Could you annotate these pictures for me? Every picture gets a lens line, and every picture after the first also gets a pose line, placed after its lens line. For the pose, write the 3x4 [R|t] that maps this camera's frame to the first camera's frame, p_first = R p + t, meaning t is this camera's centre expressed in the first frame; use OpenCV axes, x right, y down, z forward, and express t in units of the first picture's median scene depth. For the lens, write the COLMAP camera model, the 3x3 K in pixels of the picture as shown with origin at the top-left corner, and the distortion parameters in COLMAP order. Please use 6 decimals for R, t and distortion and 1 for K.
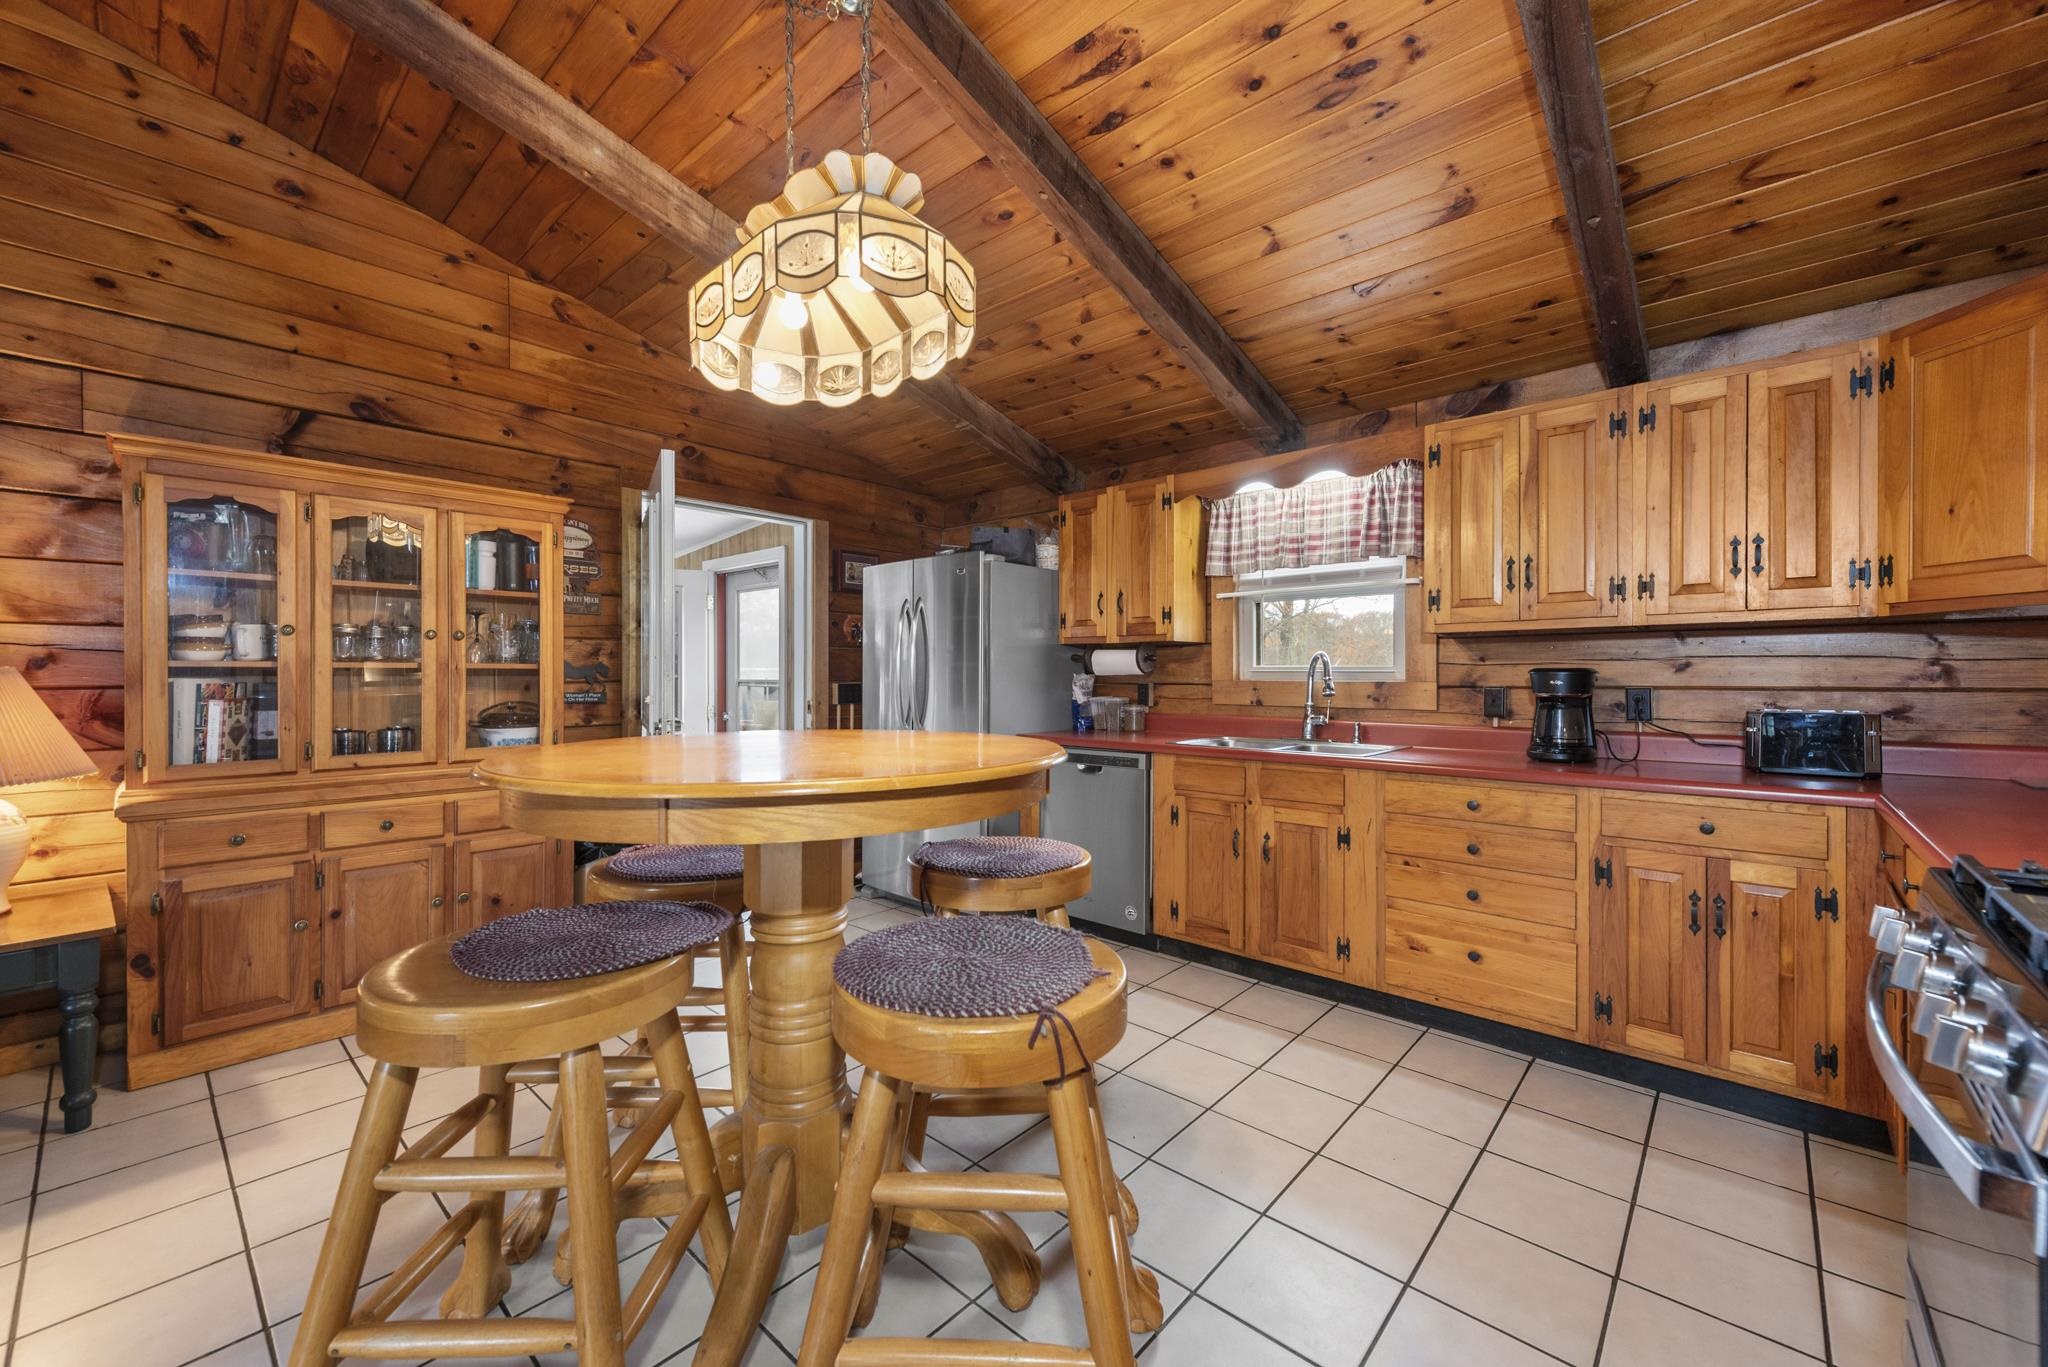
lens RADIAL K [[803.9, 0, 1027.0], [0, 803.9, 678.2], [0, 0, 1]] dist [0.003501, -0.000280]
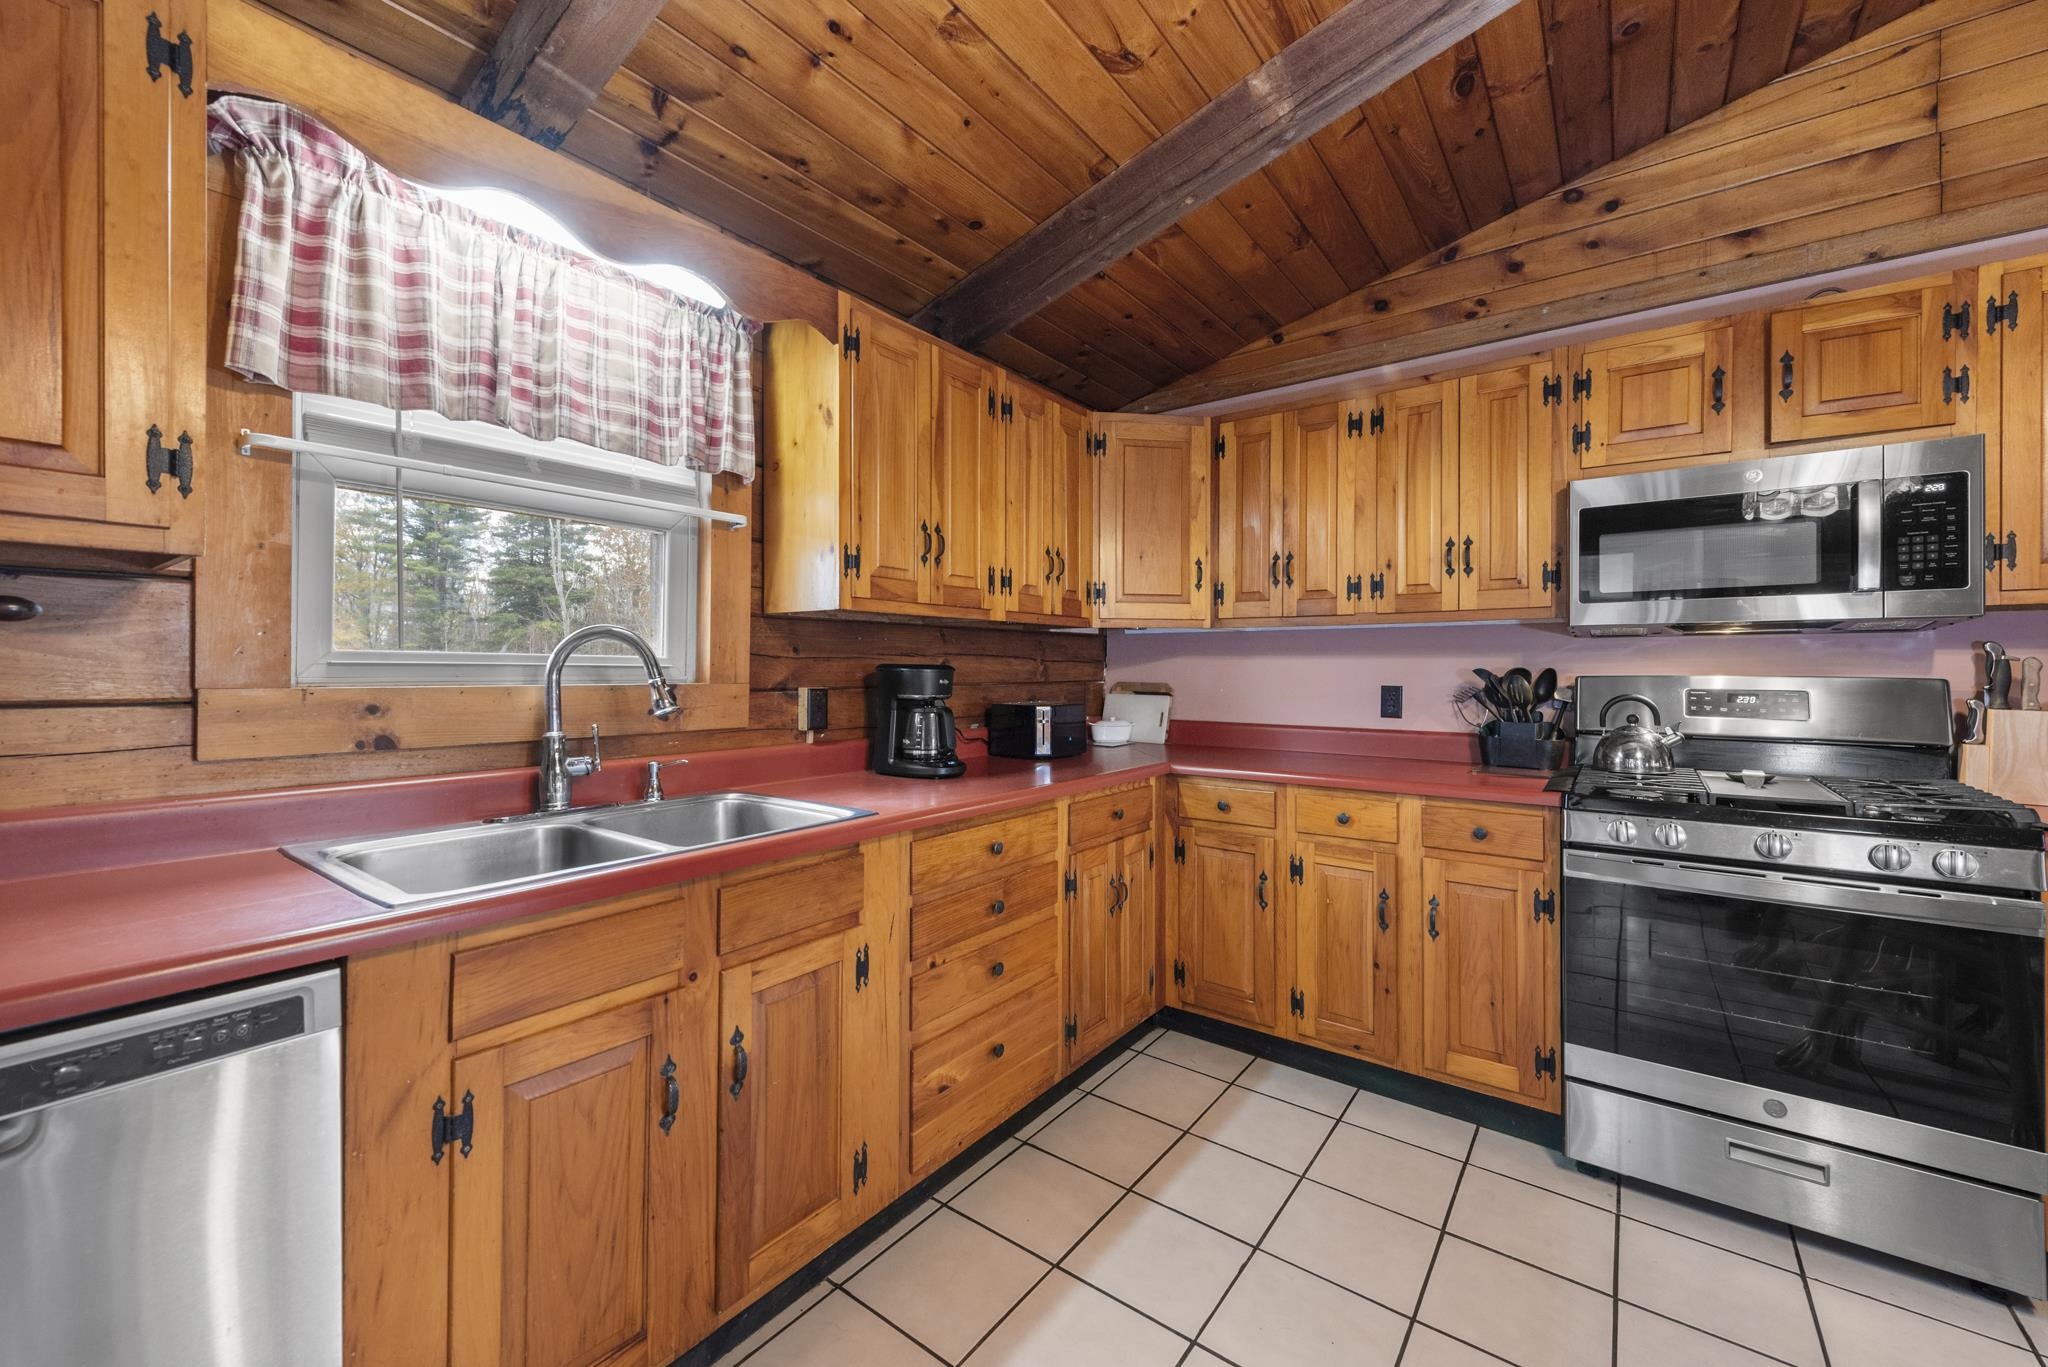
lens RADIAL K [[811.6, 0, 1026.4], [0, 811.6, 666.8], [0, 0, 1]] dist [0.006154, -0.000454]
pose [[-0.100504, 0.002309, 0.994934, -0.152127], [0.000639, 0.999997, -0.002256, -0.006965], [-0.994936, 0.000409, -0.100505, 0.803695]]
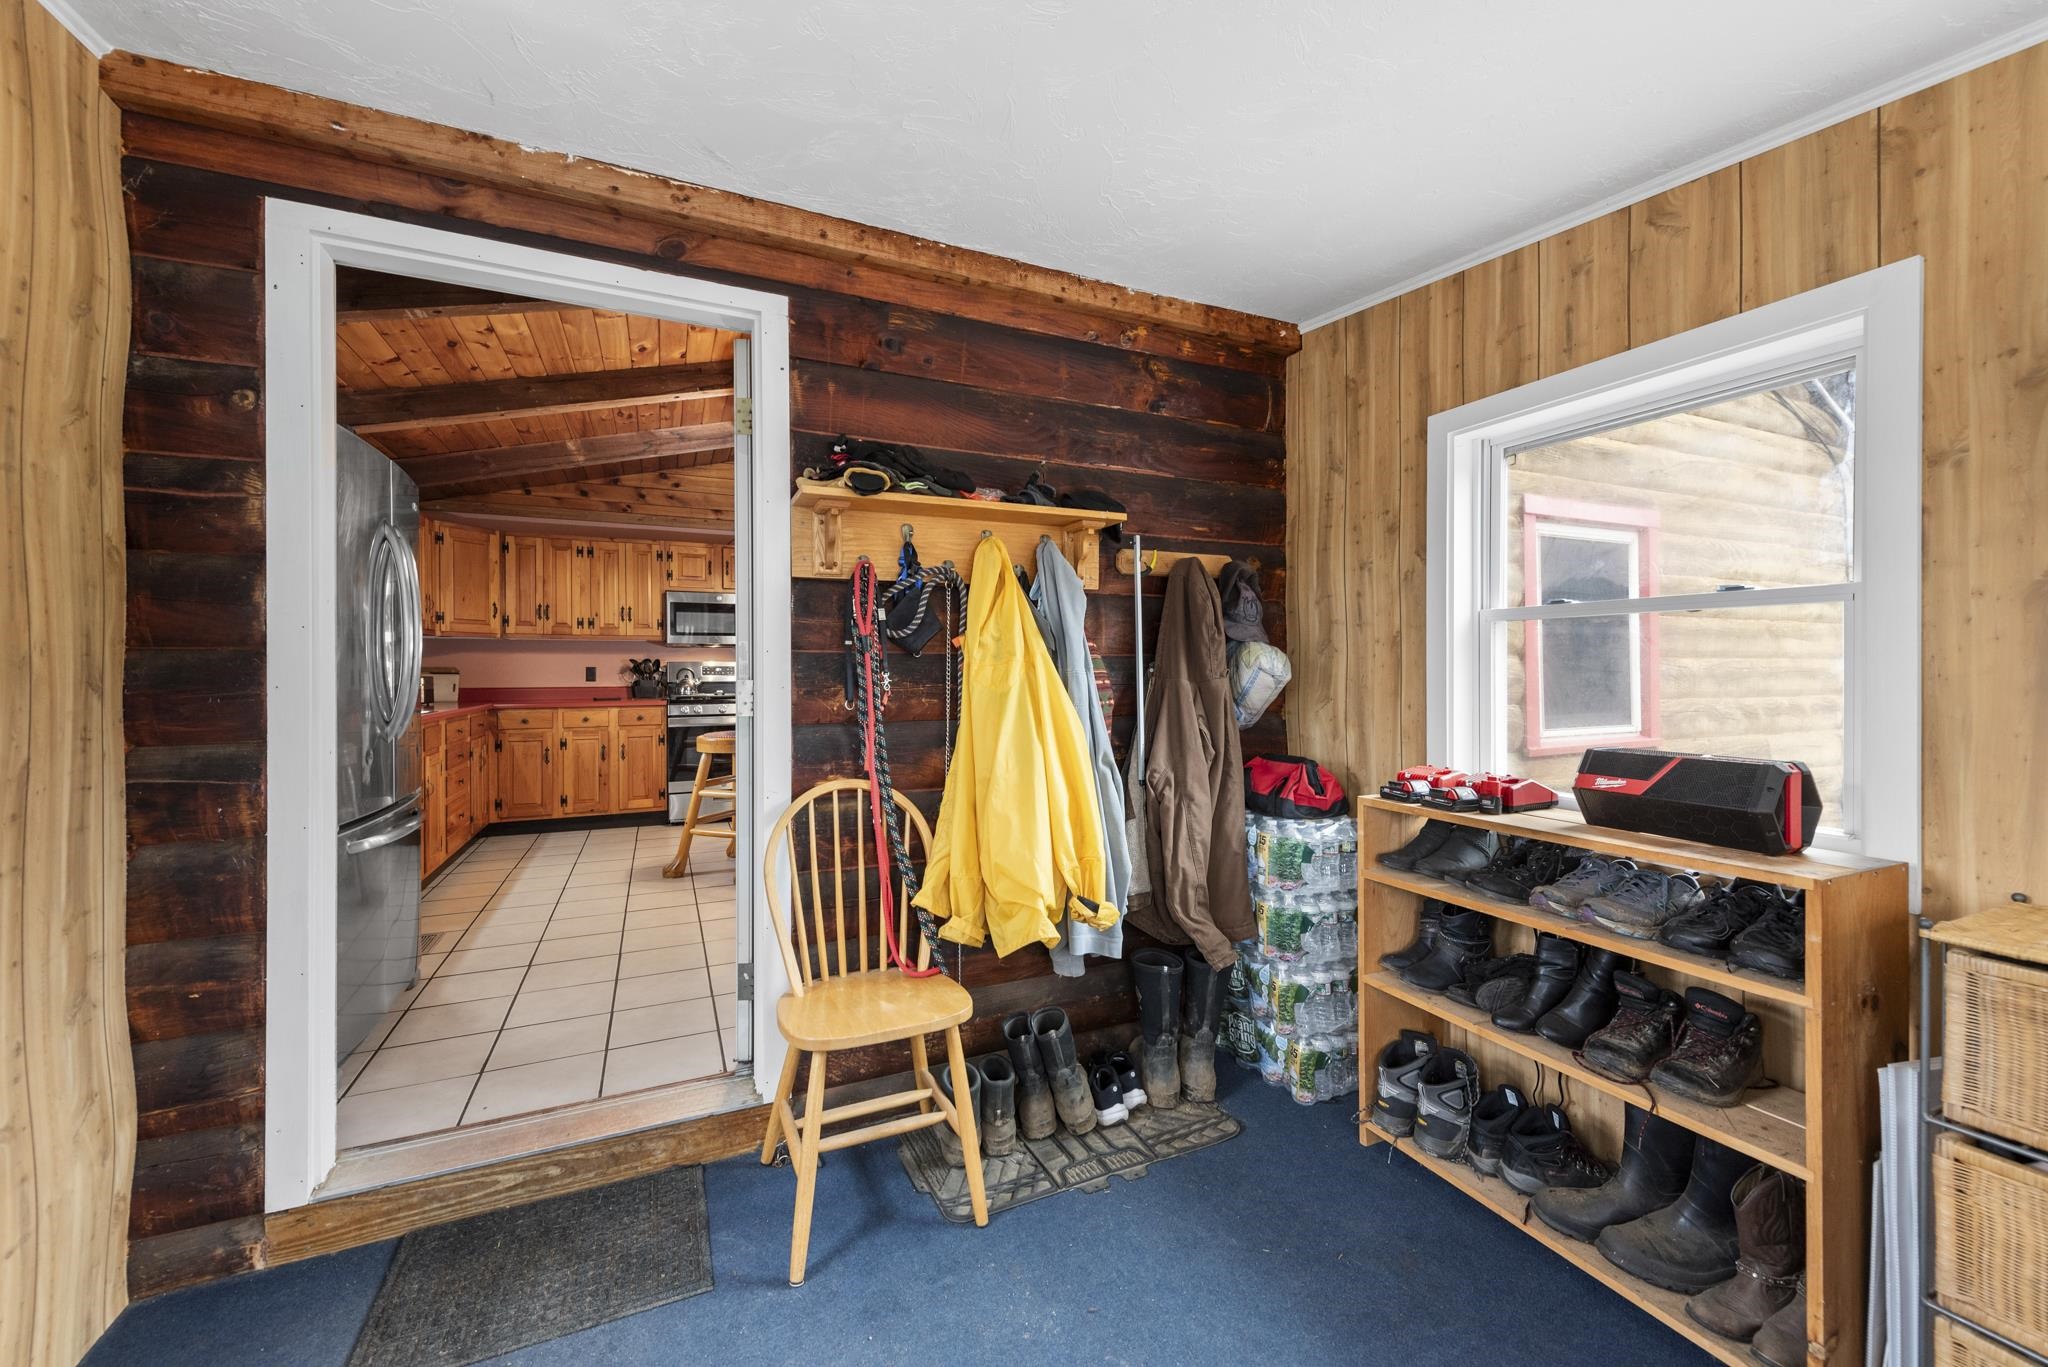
lens RADIAL K [[803.9, 0, 1027.0], [0, 803.9, 678.2], [0, 0, 1]] dist [0.003501, -0.000280]
pose [[-0.919384, 0.001673, 0.393358, -0.998144], [0.005966, 0.999935, 0.009691, 0.024945], [-0.393316, 0.011256, -0.919334, 1.646226]]
